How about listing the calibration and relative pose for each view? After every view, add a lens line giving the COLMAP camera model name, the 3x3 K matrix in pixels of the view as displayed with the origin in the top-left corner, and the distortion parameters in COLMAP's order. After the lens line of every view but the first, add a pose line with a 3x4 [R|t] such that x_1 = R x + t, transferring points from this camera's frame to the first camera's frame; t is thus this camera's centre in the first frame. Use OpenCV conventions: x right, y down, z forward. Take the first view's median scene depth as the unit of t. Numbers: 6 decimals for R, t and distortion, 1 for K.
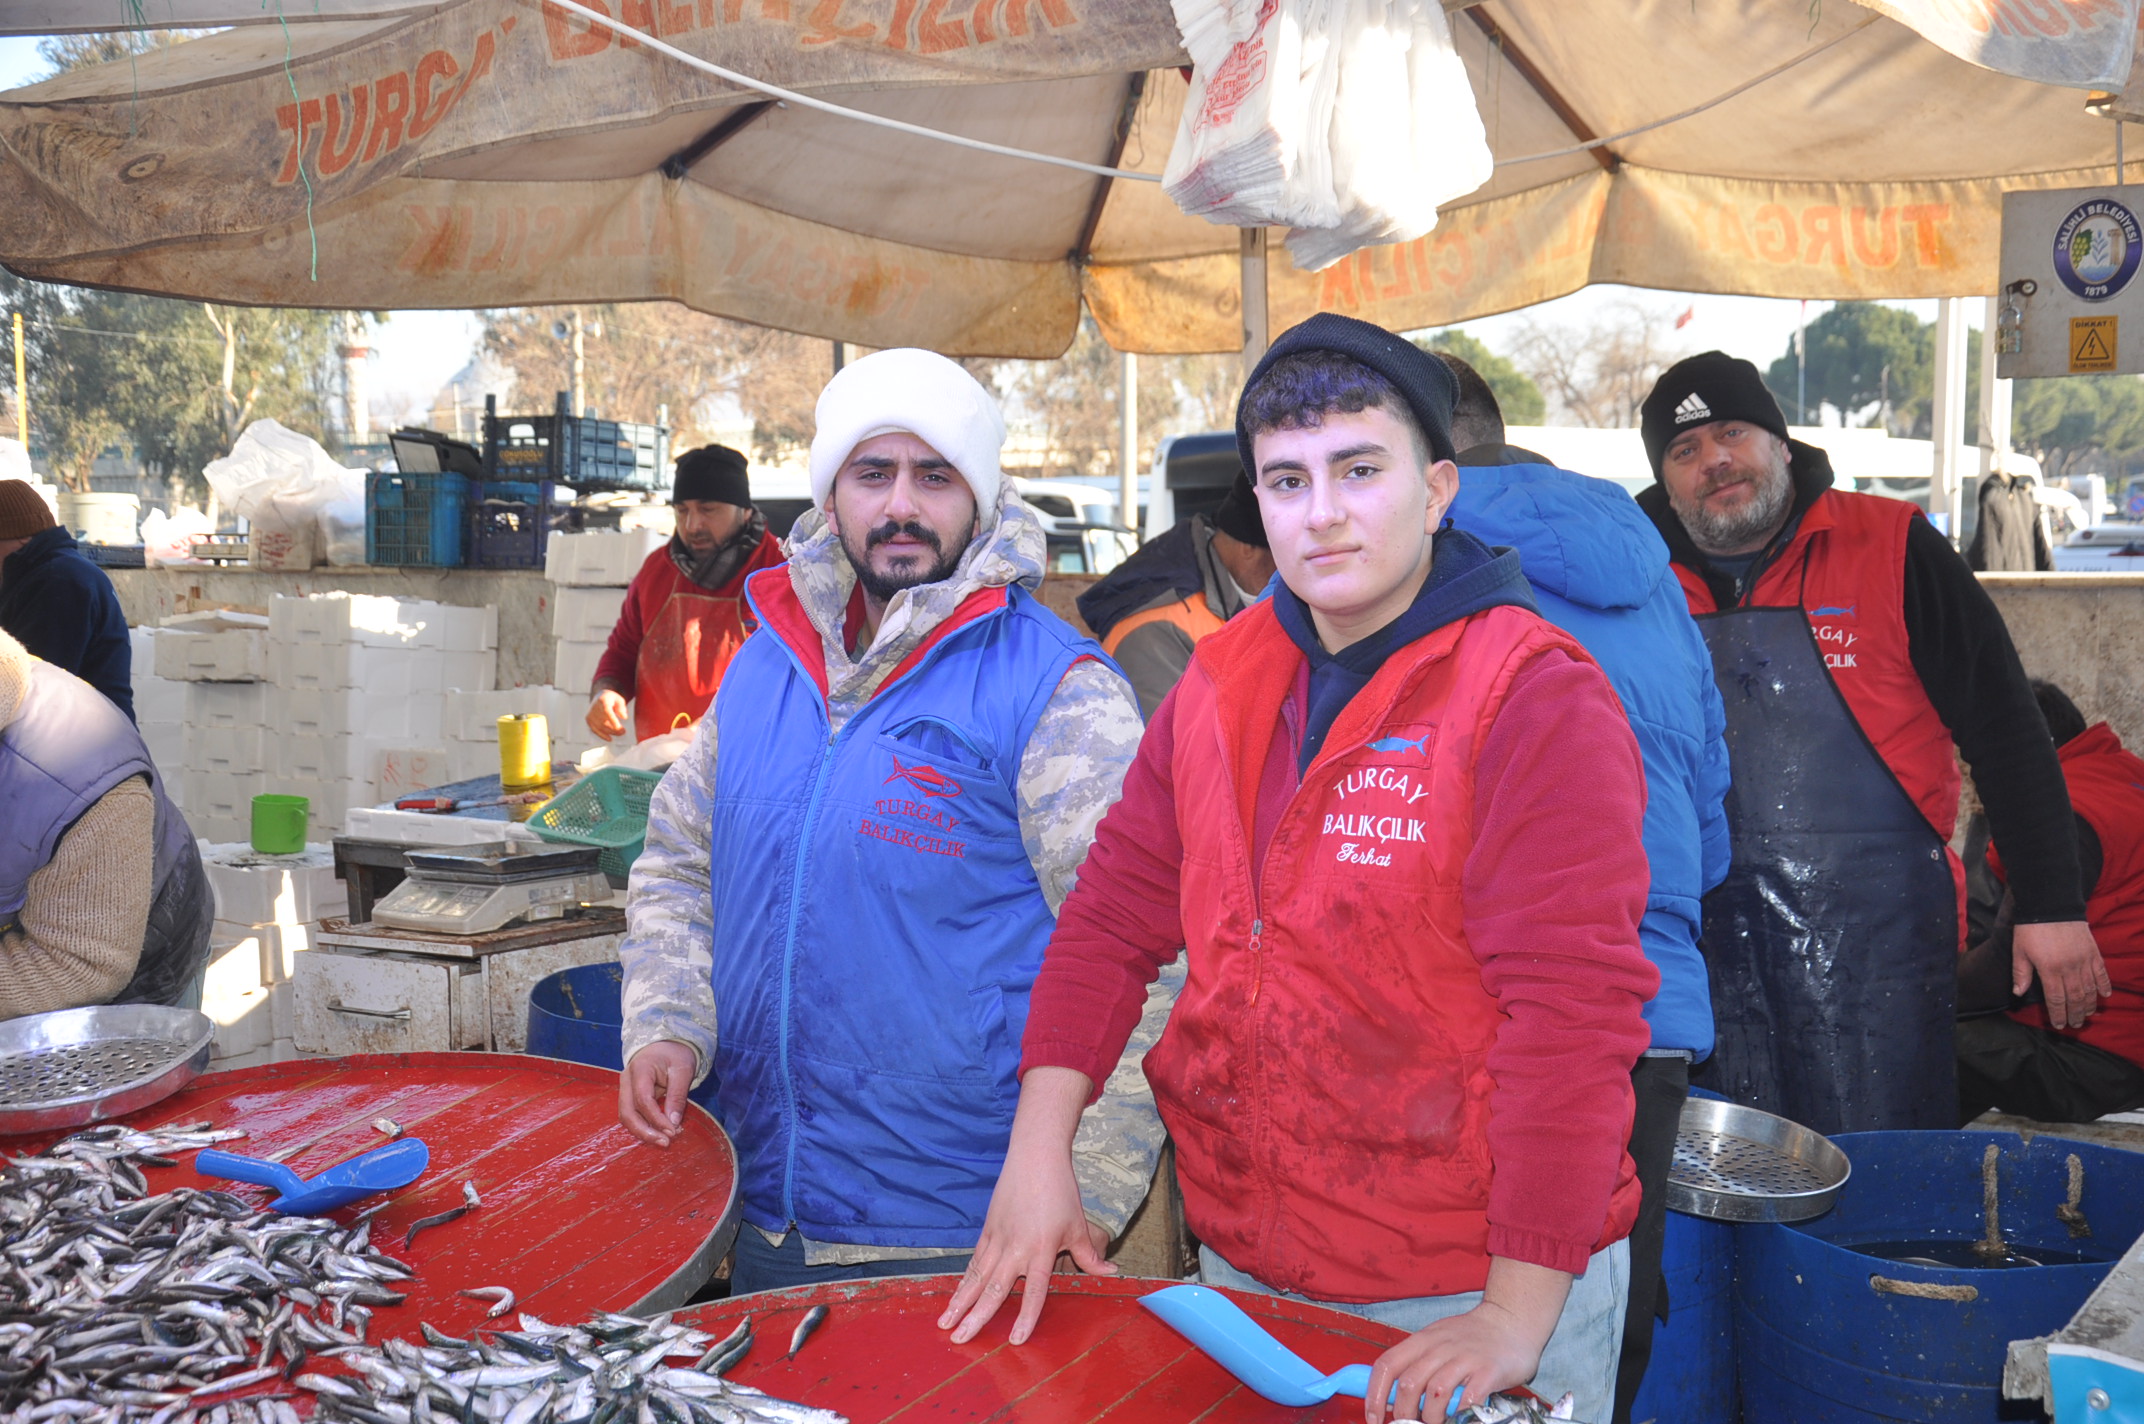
lens RADIAL K [[2584.3, 0, 1065.5], [0, 2584.3, 735.2], [0, 0, 1]] dist [0.035229, 0.474117]
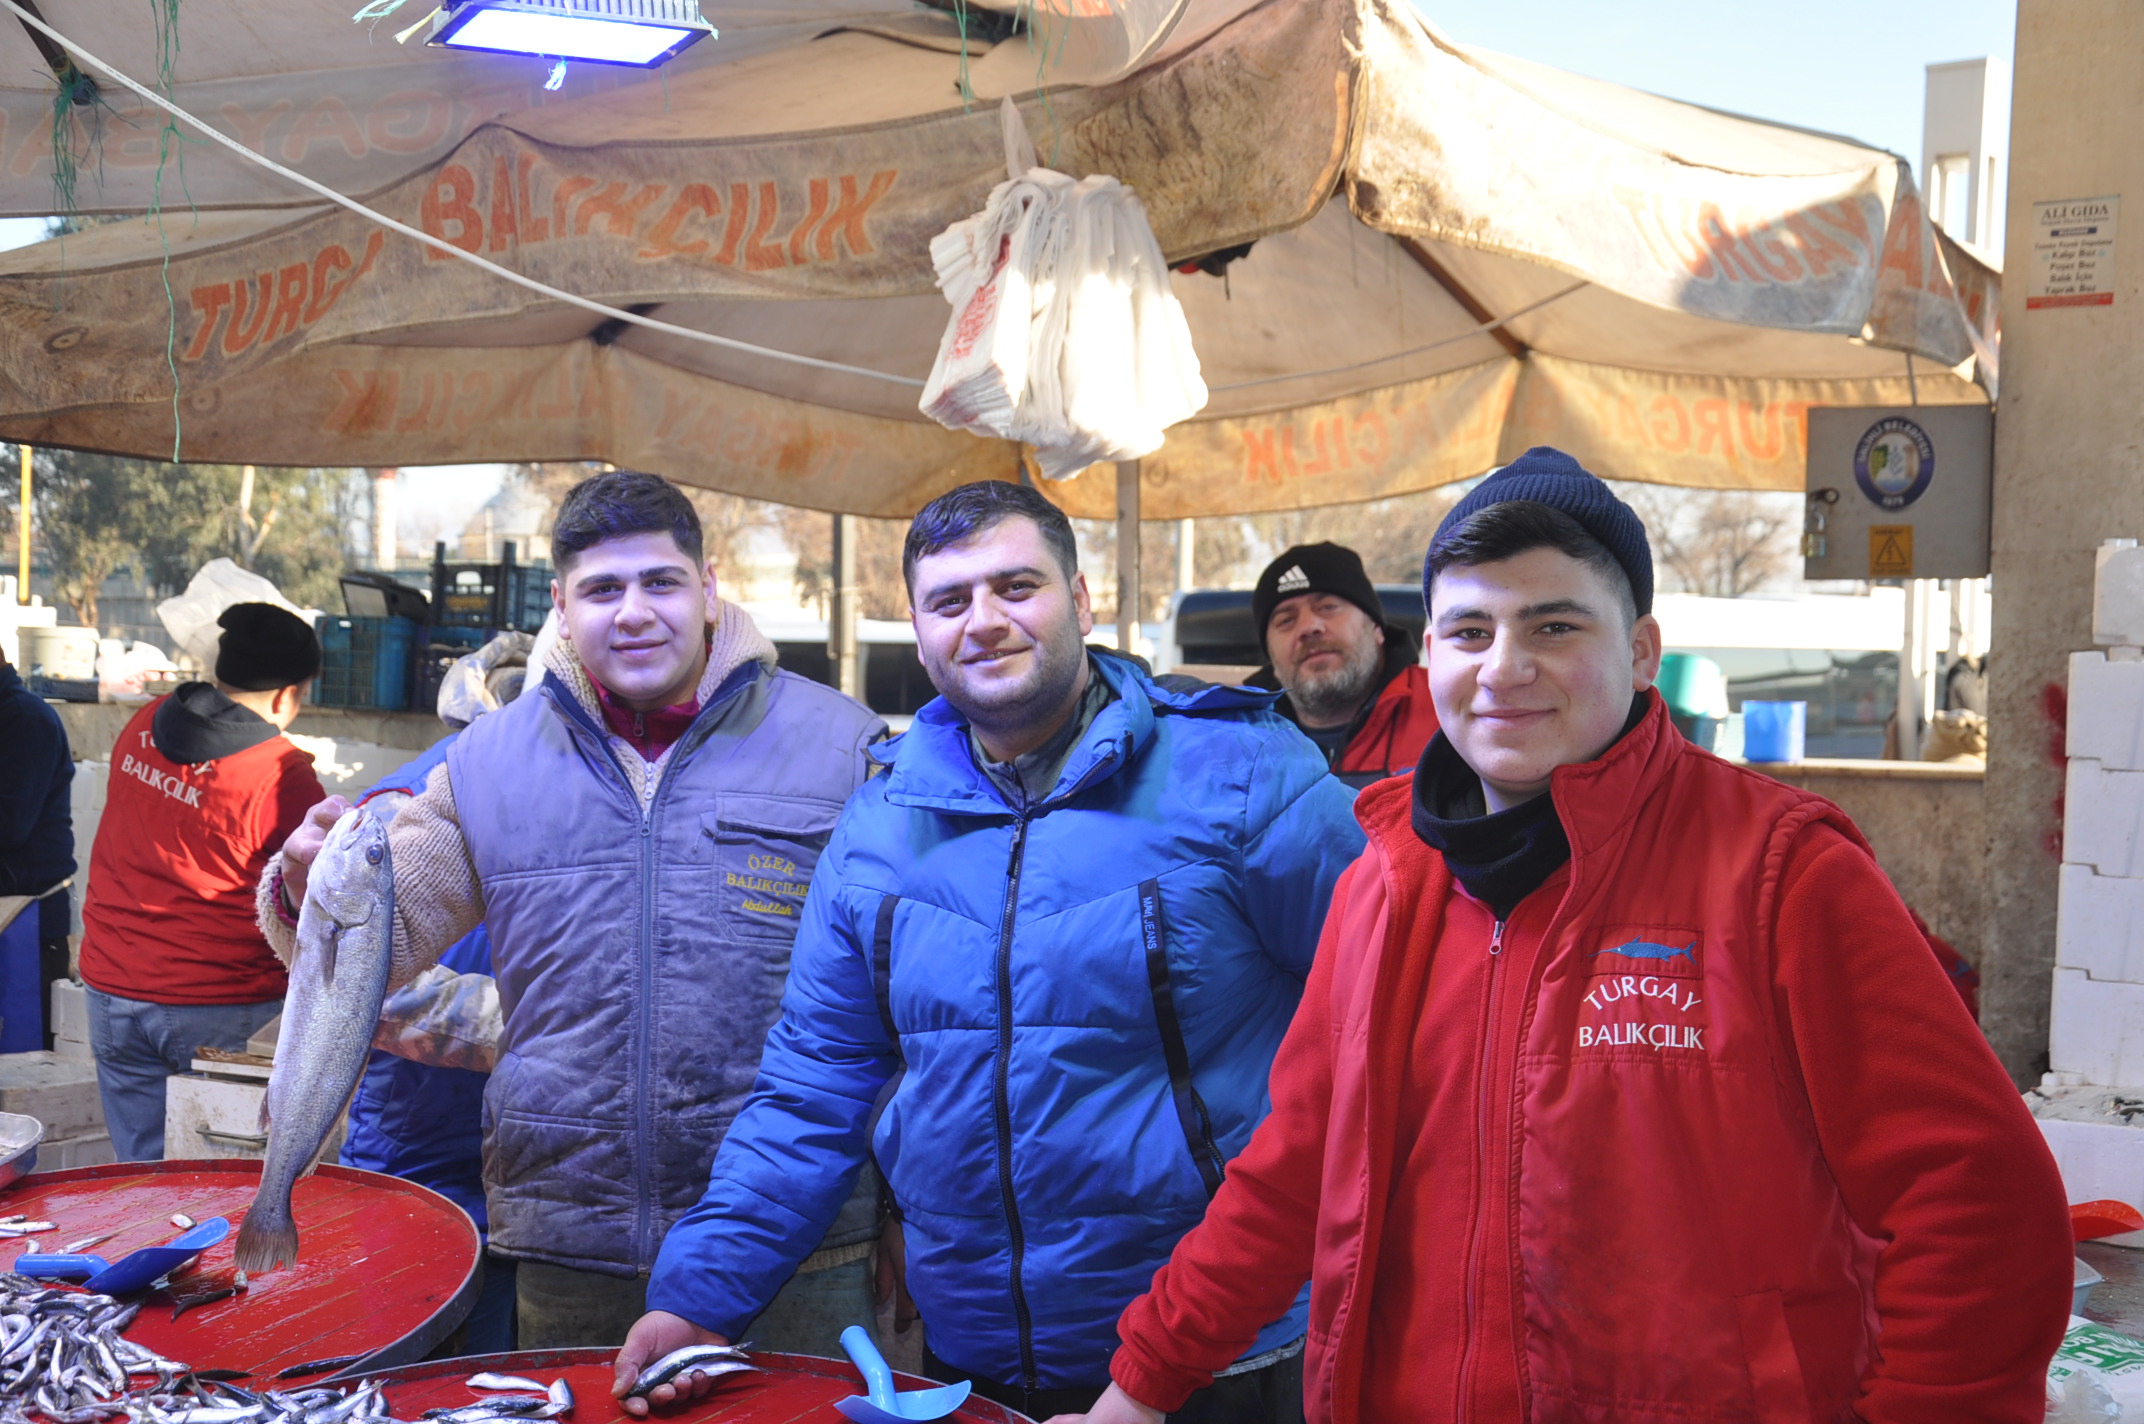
lens RADIAL K [[2805.9, 0, 1069.2], [0, 2805.9, 734.3], [0, 0, 1]] dist [0.210429, 0.076449]
pose [[0.999015, 0.027777, -0.034609, 0.072789], [-0.029732, 0.997912, -0.057333, 0.000655], [0.032944, 0.058305, 0.997755, -0.108913]]
